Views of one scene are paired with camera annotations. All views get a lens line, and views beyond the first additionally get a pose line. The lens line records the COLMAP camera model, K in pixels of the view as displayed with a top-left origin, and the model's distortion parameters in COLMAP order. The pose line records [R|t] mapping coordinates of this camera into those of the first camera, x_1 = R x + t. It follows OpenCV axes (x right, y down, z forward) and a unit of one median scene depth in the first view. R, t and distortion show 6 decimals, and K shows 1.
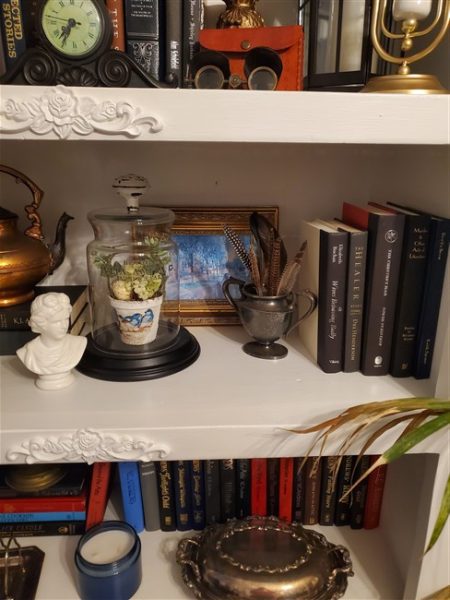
lens RADIAL K [[463.4, 0, 229.3], [0, 463.4, 302.3], [0, 0, 1]] dist [0.020378, -0.016718]
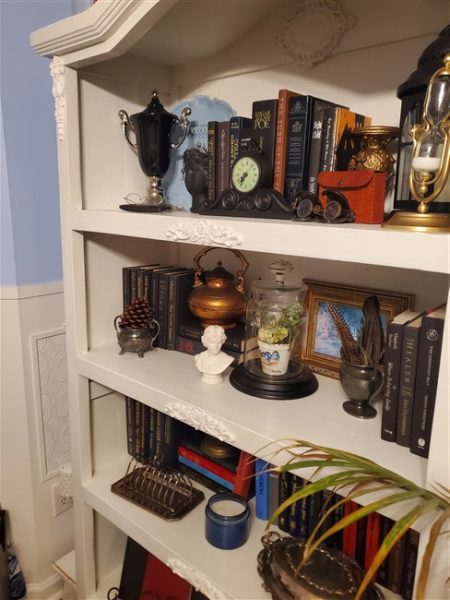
lens RADIAL K [[463.4, 0, 223.8], [0, 463.4, 299.1], [0, 0, 1]] dist [0.020378, -0.016718]
pose [[0.720178, 0.155923, -0.676041, 0.661769], [-0.231555, 0.972565, -0.022358, -0.073240], [0.654008, 0.172643, 0.736524, -0.191396]]
